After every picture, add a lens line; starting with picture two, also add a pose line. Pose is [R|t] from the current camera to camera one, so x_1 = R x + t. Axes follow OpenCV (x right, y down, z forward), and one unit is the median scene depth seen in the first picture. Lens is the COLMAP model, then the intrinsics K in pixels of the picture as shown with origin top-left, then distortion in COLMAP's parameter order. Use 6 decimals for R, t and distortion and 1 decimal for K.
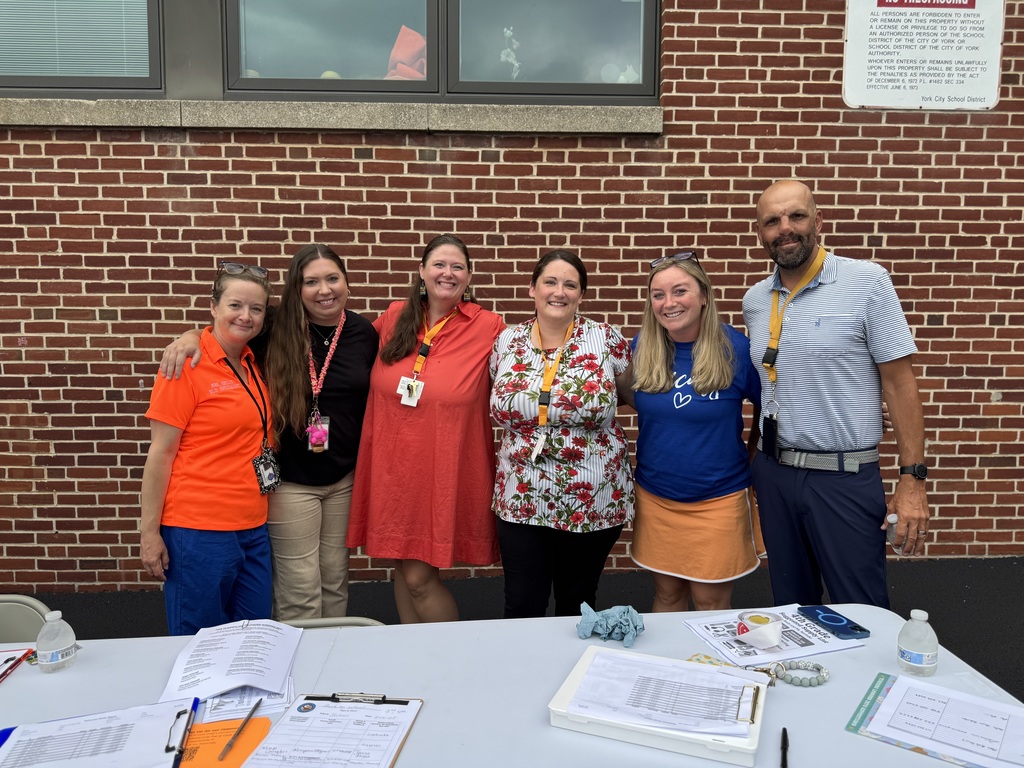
lens RADIAL K [[743.5, 0, 512.5], [0, 743.5, 391.5], [0, 0, 1]] dist [-0.000459, -0.003389]
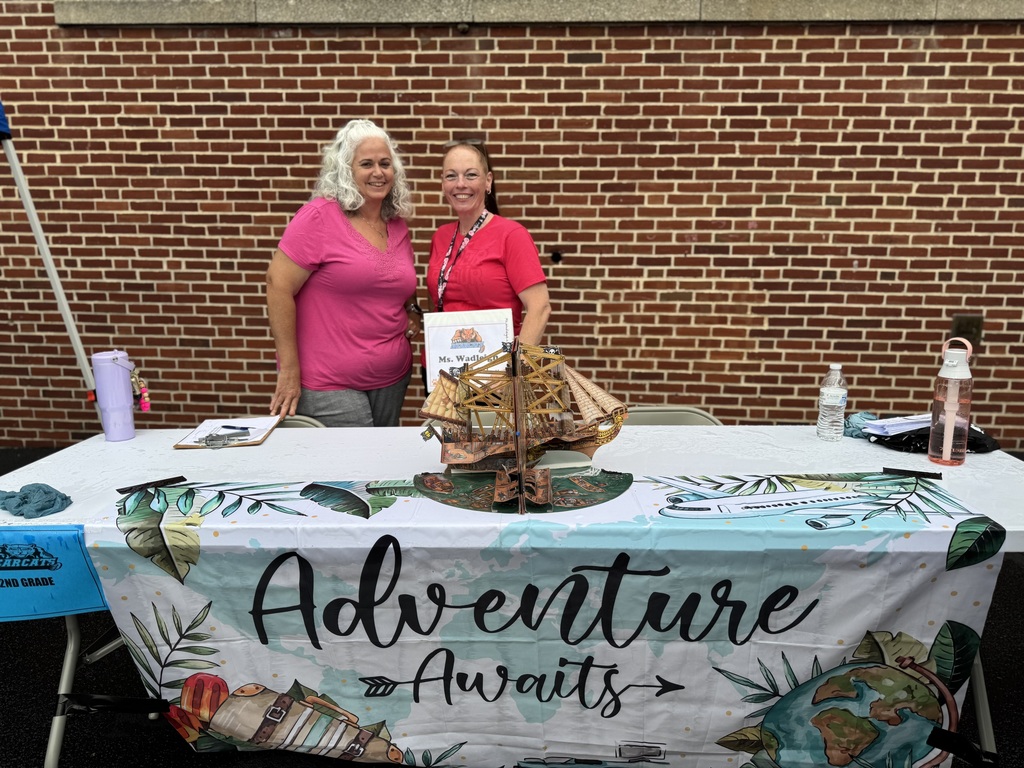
lens RADIAL K [[743.5, 0, 512.5], [0, 743.5, 373.4], [0, 0, 1]] dist [-0.000459, -0.003389]
pose [[0.995588, 0.022375, -0.091122, -0.913587], [-0.012326, 0.993923, 0.109383, 0.036013], [0.093016, -0.107778, 0.989814, -0.156461]]
